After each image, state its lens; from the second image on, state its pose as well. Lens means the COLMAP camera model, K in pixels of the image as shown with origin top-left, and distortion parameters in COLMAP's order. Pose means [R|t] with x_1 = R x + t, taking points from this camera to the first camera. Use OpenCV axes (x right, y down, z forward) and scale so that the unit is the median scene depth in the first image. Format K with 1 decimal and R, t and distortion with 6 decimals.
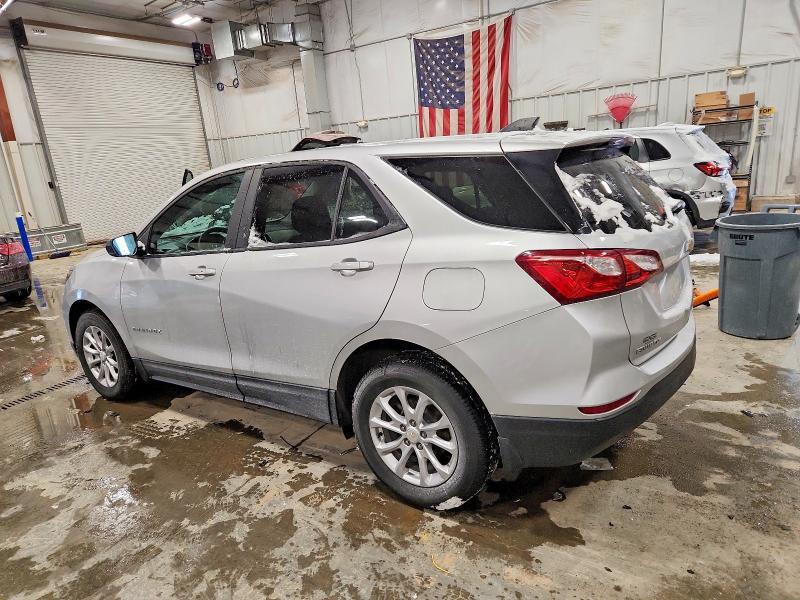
lens RADIAL K [[526.7, 0, 400.0], [0, 526.7, 300.0], [0, 0, 1]] dist [0.073671, -0.050423]
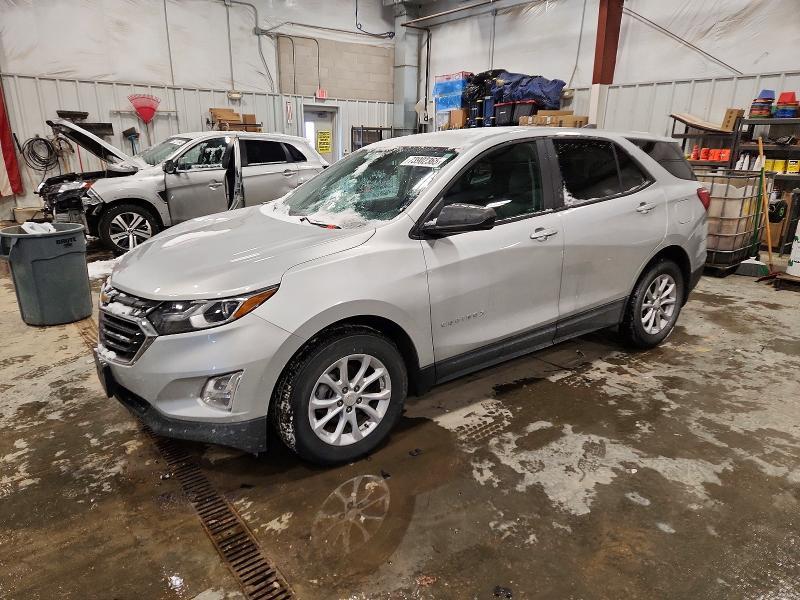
lens RADIAL K [[508.9, 0, 400.0], [0, 508.9, 300.0], [0, 0, 1]] dist [0.067606, -0.043030]
pose [[0.355880, -0.190497, 0.914910, -1.480627], [0.204791, 0.971105, 0.122539, -0.110287], [-0.911817, 0.143756, 0.384609, 0.916552]]
